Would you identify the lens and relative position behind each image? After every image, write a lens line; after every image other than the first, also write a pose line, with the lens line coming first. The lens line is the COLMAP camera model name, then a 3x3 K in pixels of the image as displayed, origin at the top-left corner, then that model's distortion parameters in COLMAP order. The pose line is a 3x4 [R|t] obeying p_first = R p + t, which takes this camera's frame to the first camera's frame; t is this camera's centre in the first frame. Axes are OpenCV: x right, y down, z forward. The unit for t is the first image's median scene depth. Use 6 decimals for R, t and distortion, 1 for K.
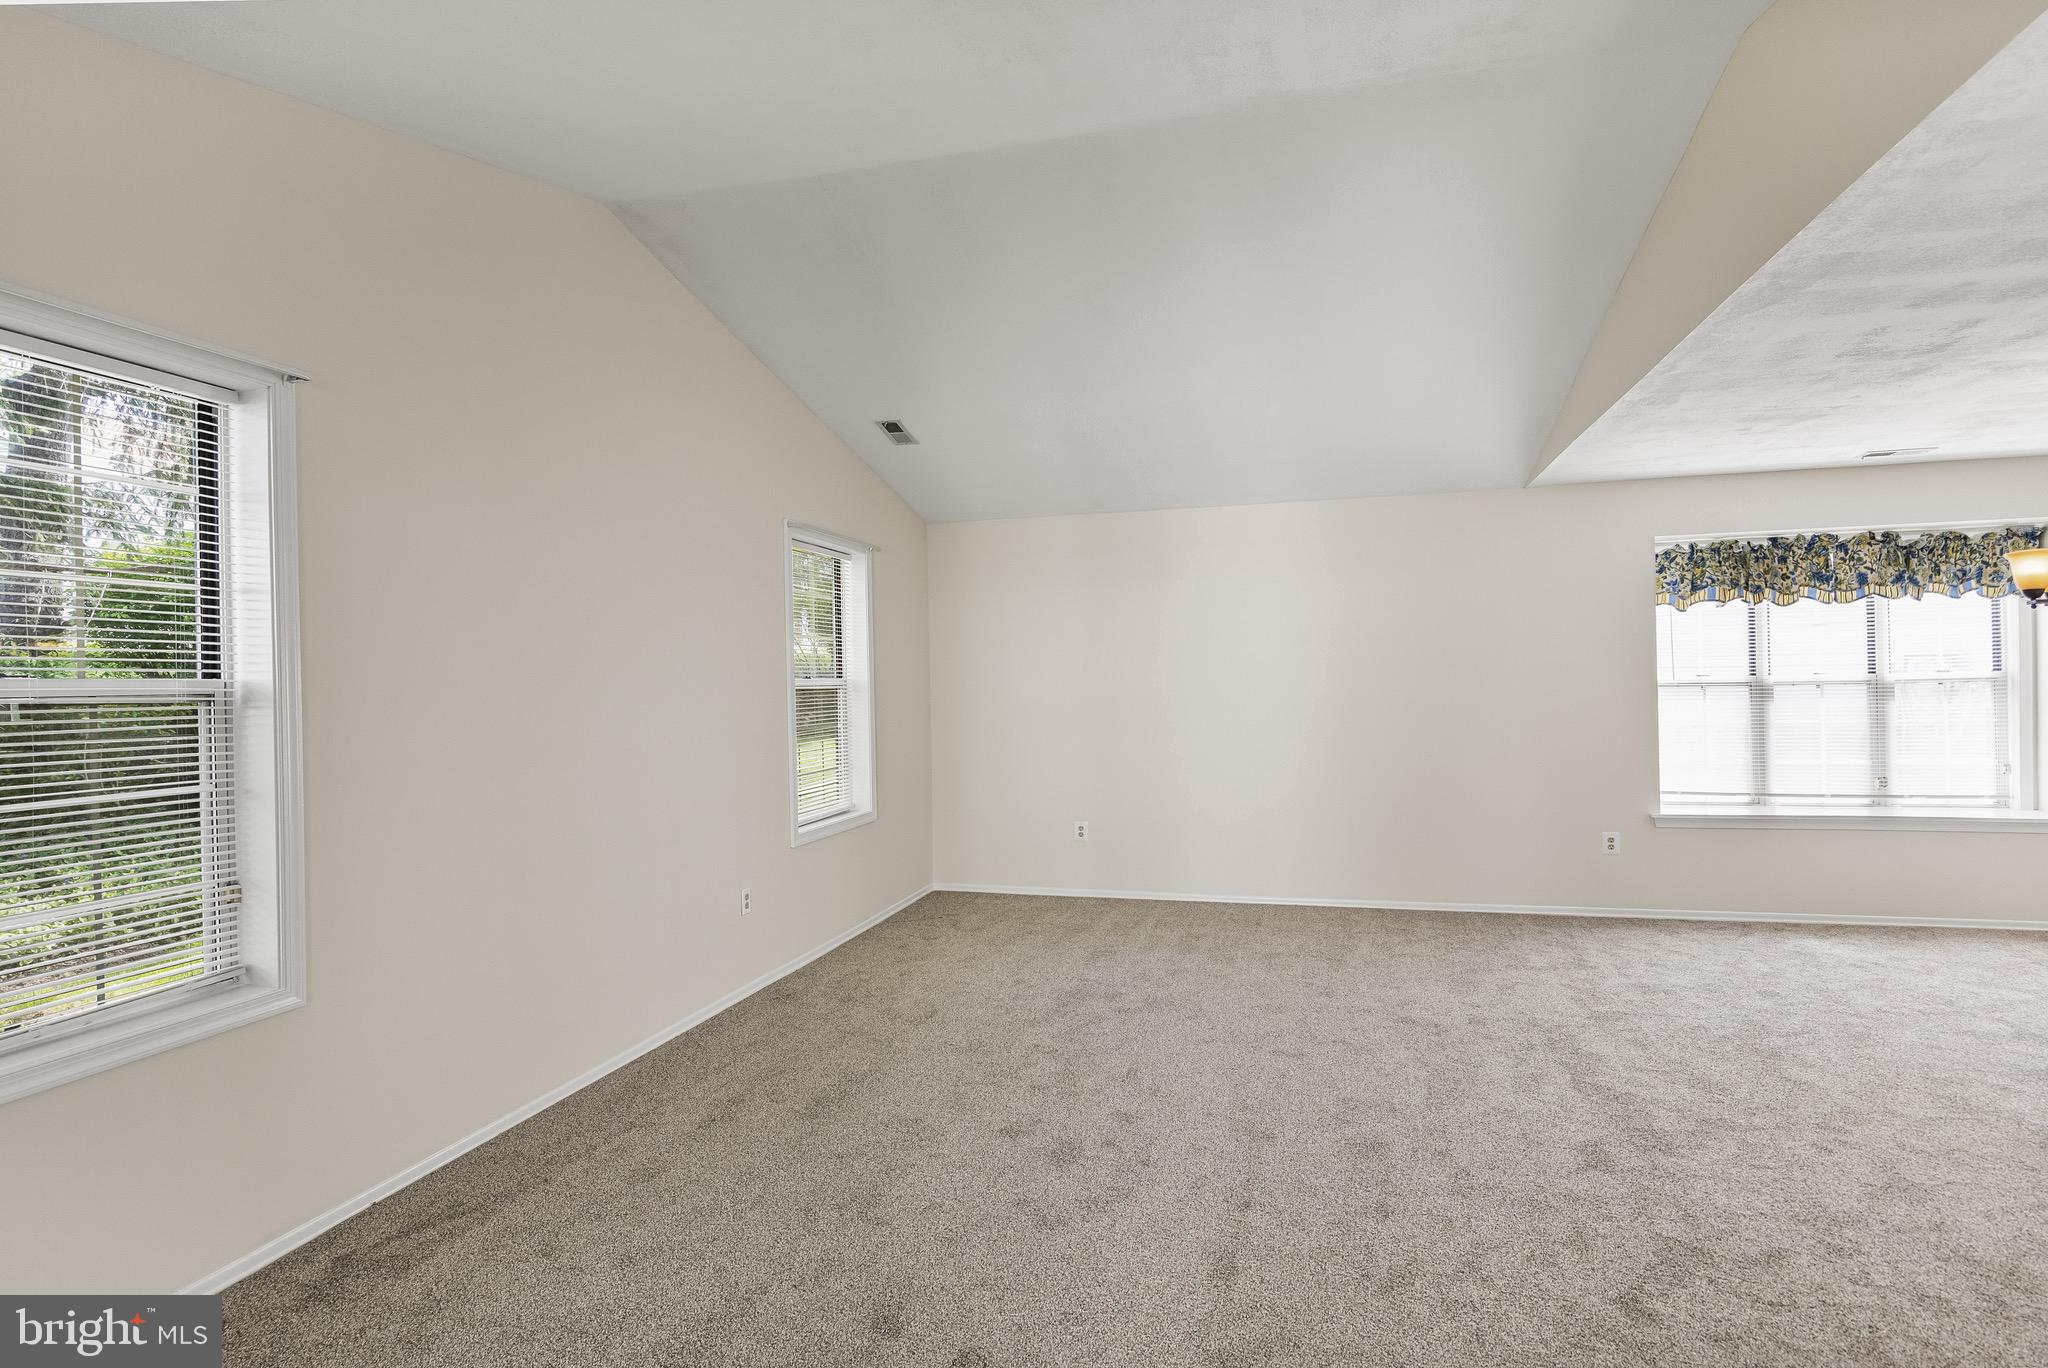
lens RADIAL K [[1031.6, 0, 1036.8], [0, 1031.6, 687.9], [0, 0, 1]] dist [-0.003730, -0.000766]
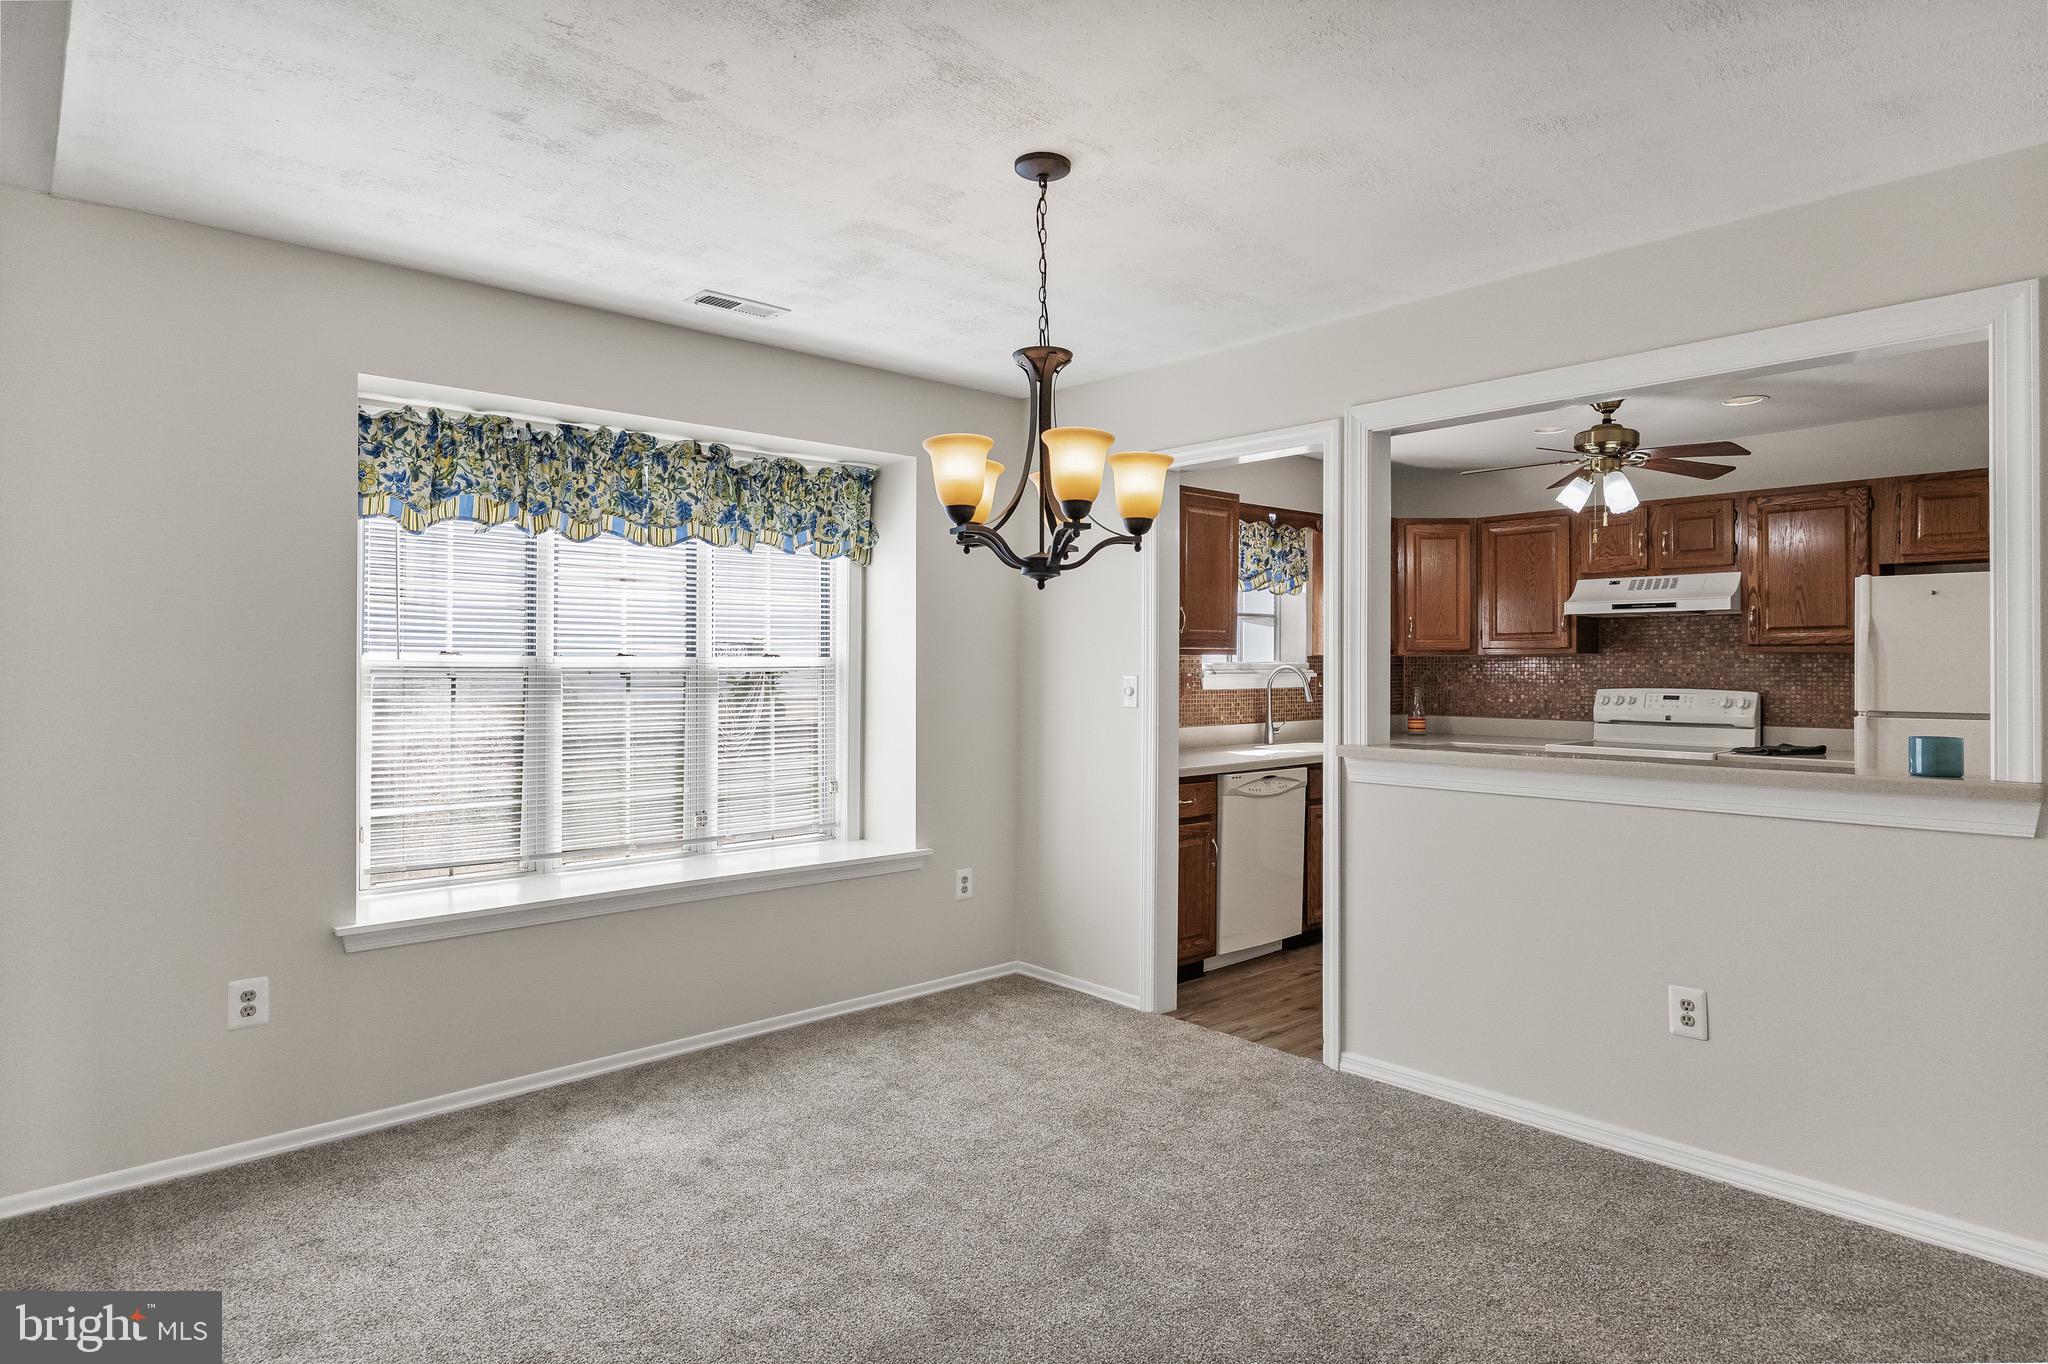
lens RADIAL K [[1138.4, 0, 1029.2], [0, 1138.4, 655.2], [0, 0, 1]] dist [-0.004903, -0.002848]
pose [[0.537428, 0.024674, 0.842948, 0.310733], [-0.013223, 0.999696, -0.020831, -0.002280], [-0.843206, 0.000049, 0.537591, 0.423527]]
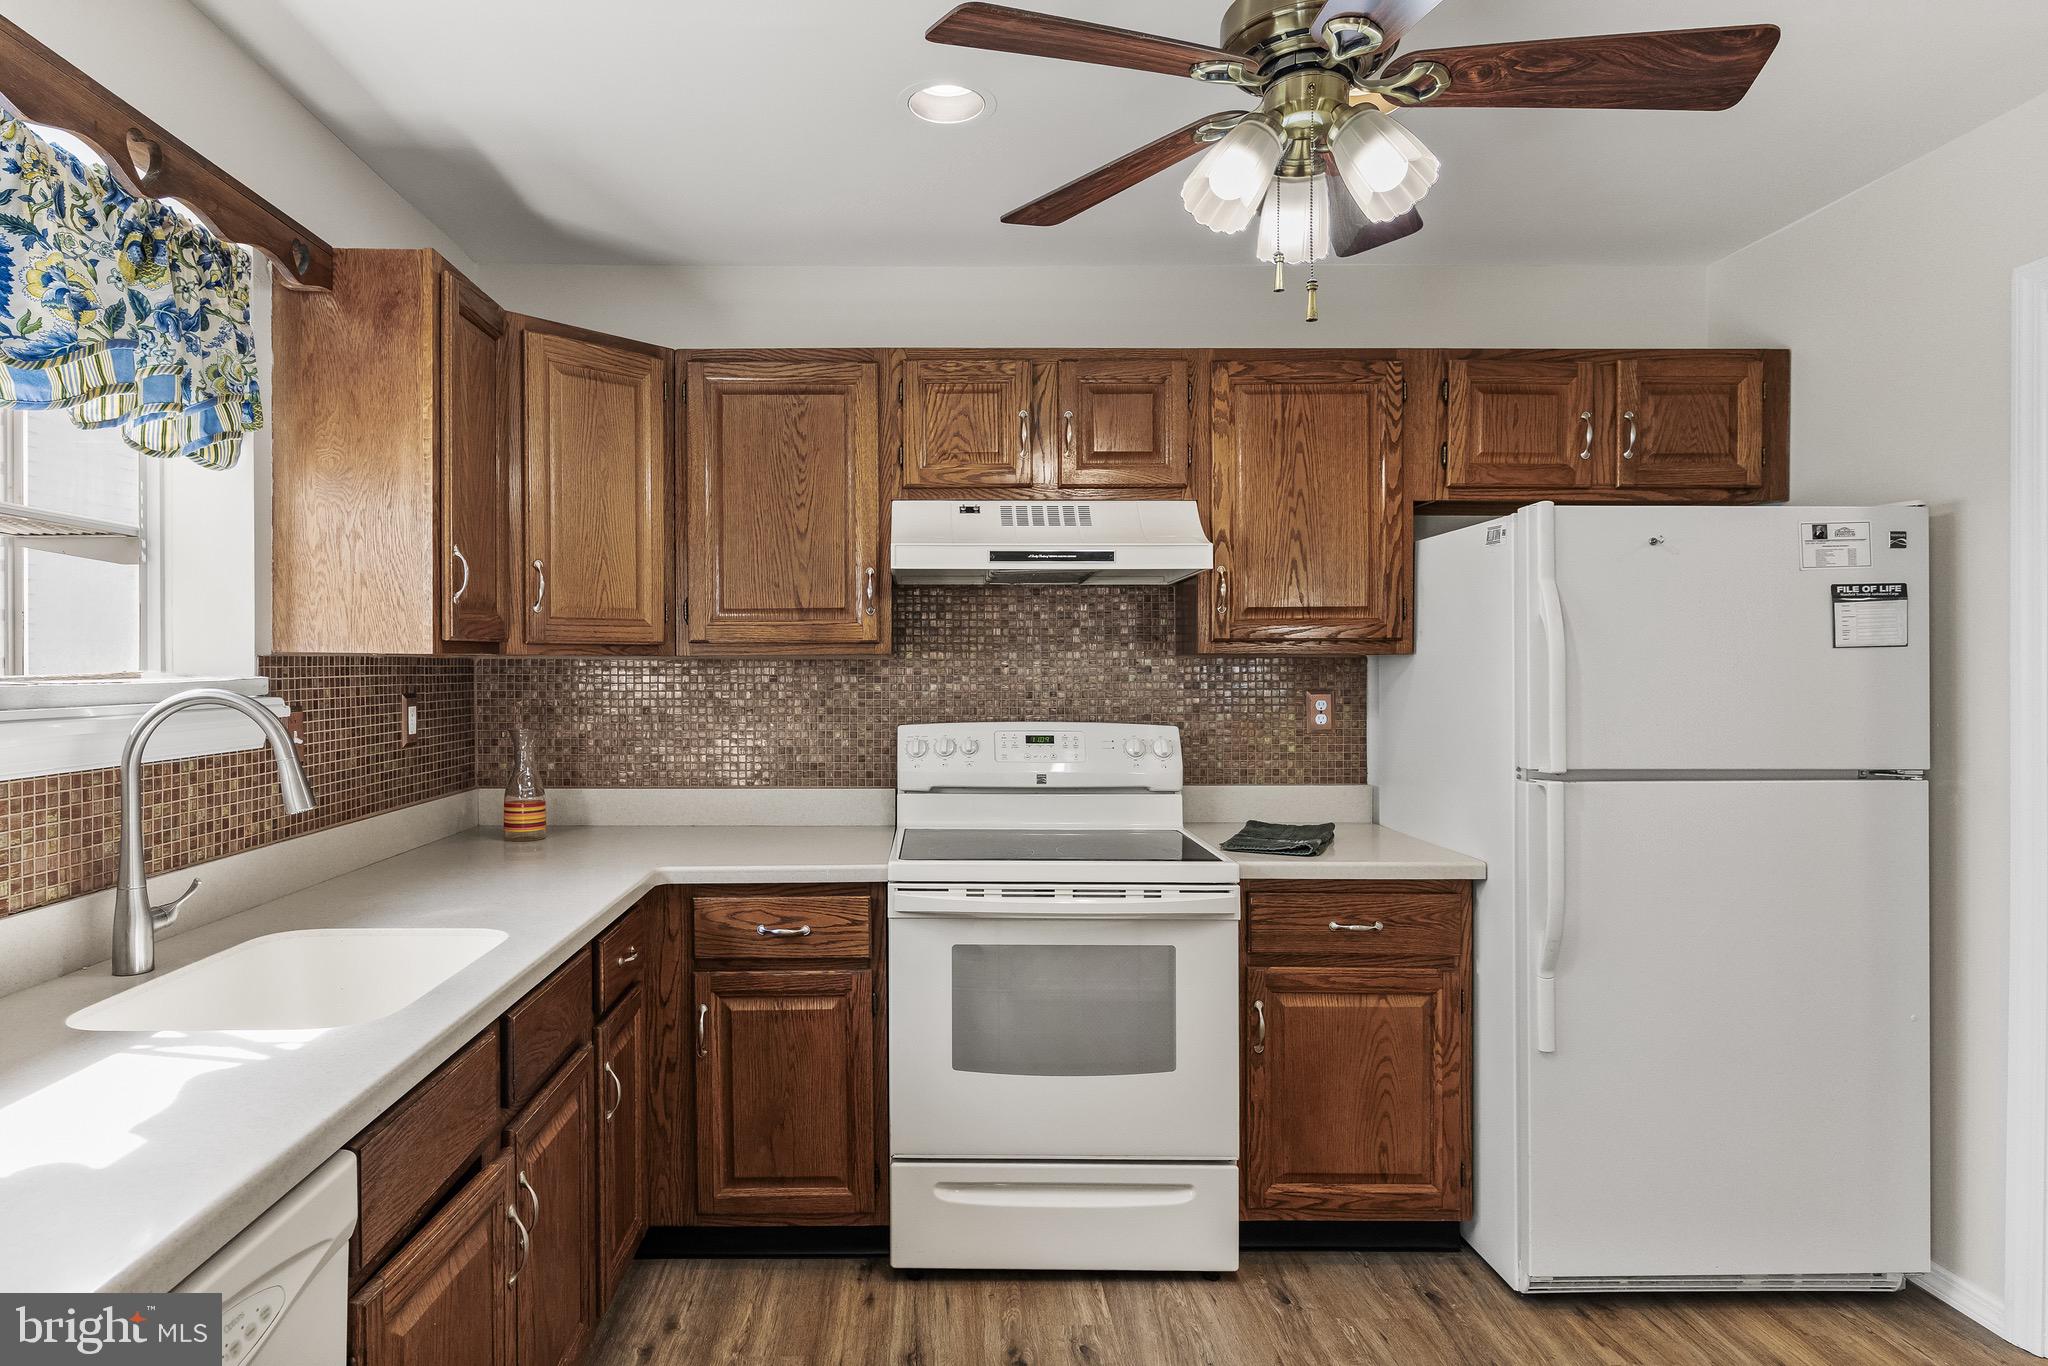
lens RADIAL K [[1135.6, 0, 939.8], [0, 1135.6, 673.6], [0, 0, 1]] dist [-0.003772, 0.000807]
pose [[-0.266561, 0.013151, 0.963728, 0.966862], [0.001599, 0.999912, -0.013203, -0.016922], [-0.963817, -0.001978, -0.266559, 0.671948]]
